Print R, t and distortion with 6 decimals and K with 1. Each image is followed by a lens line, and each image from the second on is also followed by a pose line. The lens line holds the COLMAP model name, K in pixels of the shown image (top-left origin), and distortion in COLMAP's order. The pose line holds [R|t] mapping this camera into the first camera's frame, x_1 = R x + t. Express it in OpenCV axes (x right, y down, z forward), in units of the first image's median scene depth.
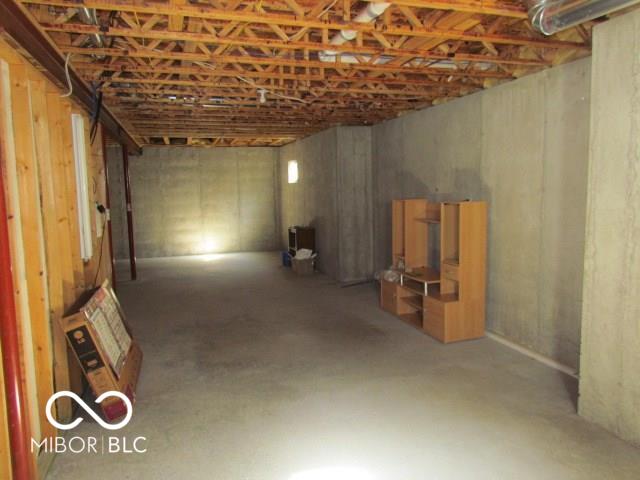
lens RADIAL K [[471.1, 0, 320.7], [0, 471.1, 240.2], [0, 0, 1]] dist [0.000060, -0.002241]
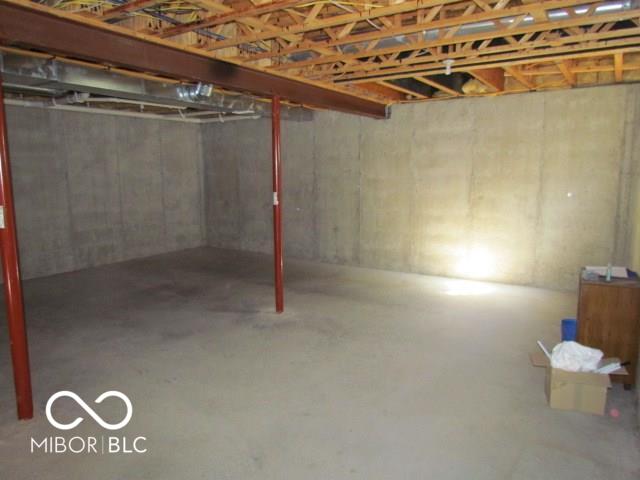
lens RADIAL K [[471.1, 0, 318.3], [0, 471.1, 237.6], [0, 0, 1]] dist [0.000060, -0.002241]
pose [[0.645677, 0.124706, -0.753359, 0.078223], [-0.085758, 0.992176, 0.090737, -0.062003], [0.758780, 0.006020, 0.651319, 0.466293]]
